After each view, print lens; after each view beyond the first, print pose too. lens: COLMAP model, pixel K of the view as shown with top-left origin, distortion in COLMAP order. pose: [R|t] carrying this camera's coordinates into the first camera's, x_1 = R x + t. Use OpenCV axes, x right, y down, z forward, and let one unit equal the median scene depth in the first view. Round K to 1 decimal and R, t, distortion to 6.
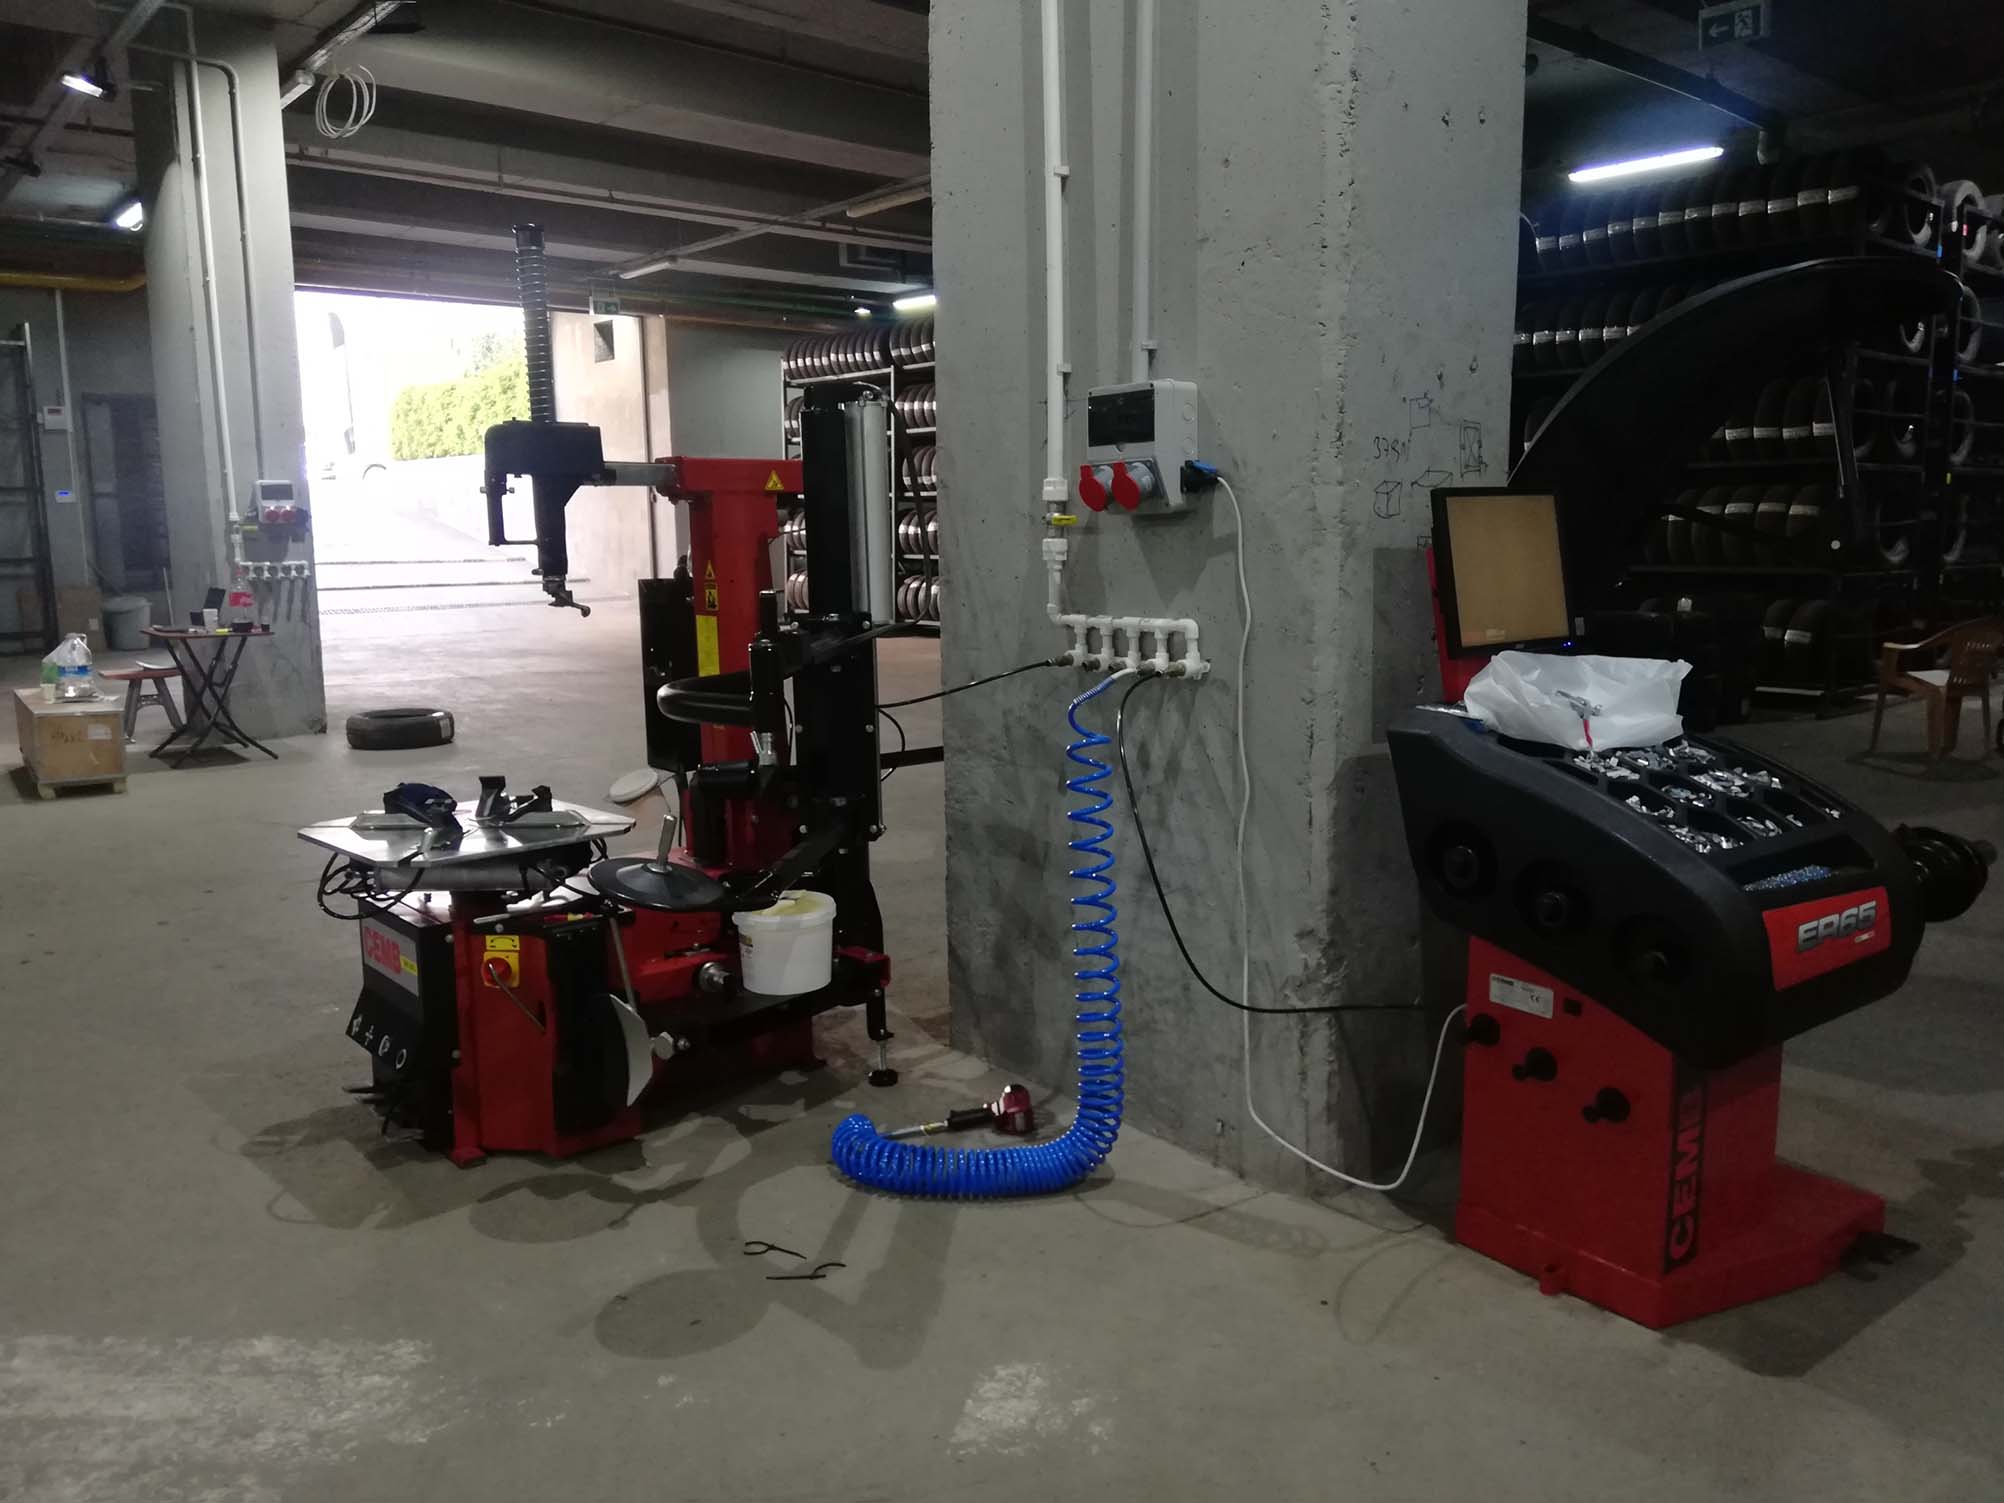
lens RADIAL K [[1524.2, 0, 1005.2], [0, 1524.2, 747.8], [0, 0, 1]] dist [0.003520, -0.002276]
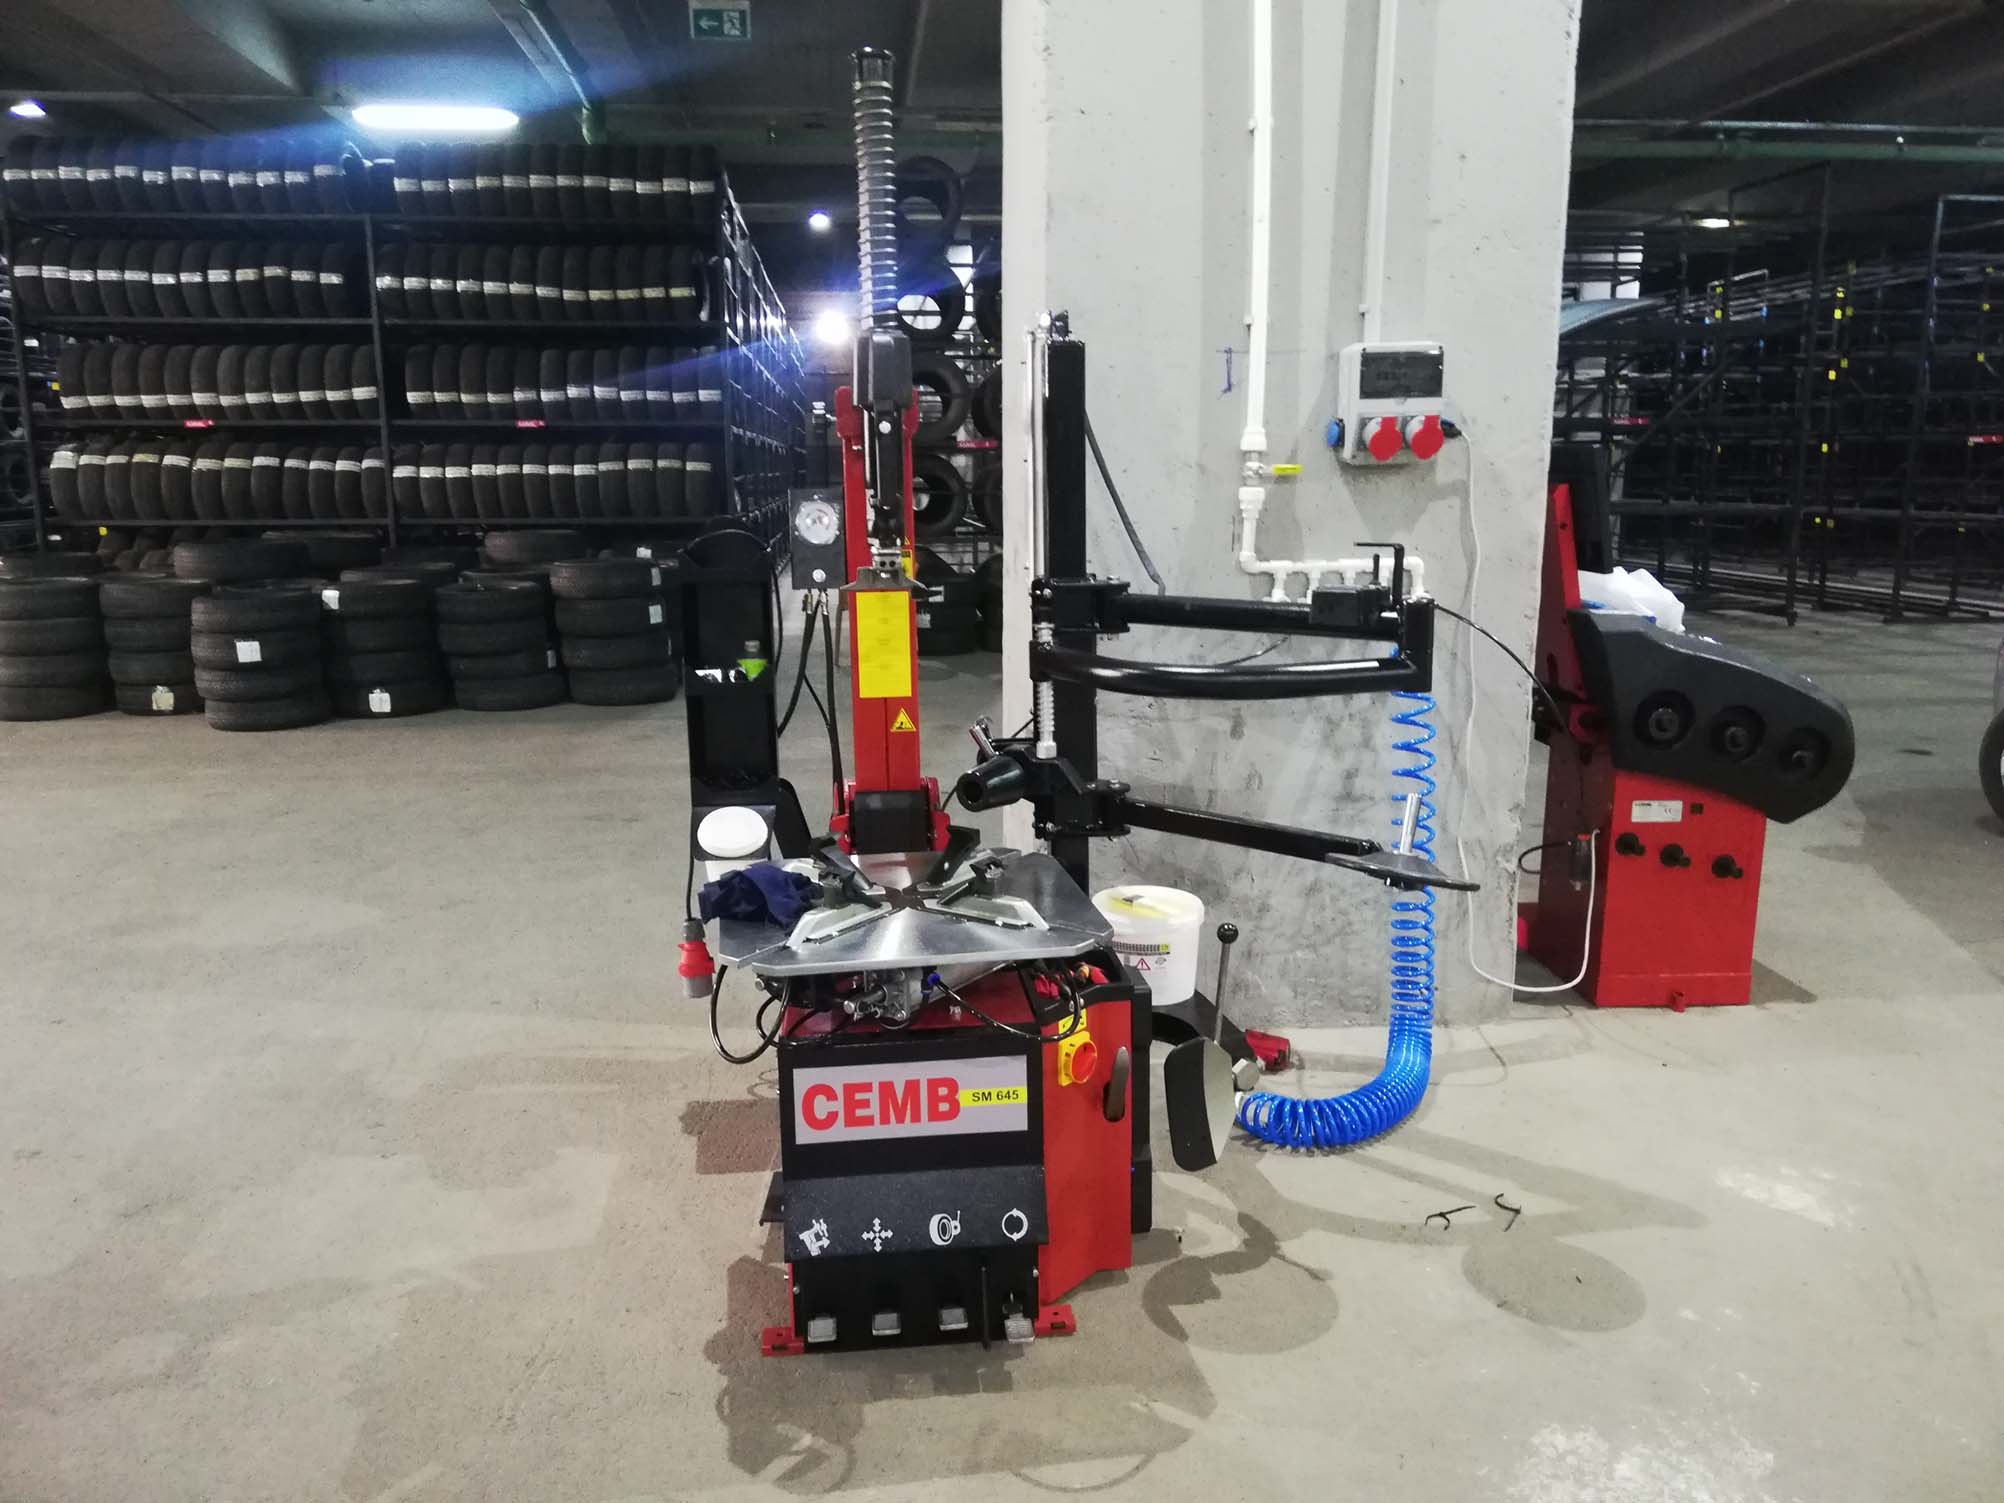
lens RADIAL K [[1515.4, 0, 991.6], [0, 1515.4, 753.7], [0, 0, 1]] dist [0.008925, 0.002343]
pose [[0.553093, -0.150064, 0.819493, -0.989089], [0.124315, 0.987497, 0.096927, -0.087690], [-0.823793, 0.048266, 0.564833, 0.622975]]
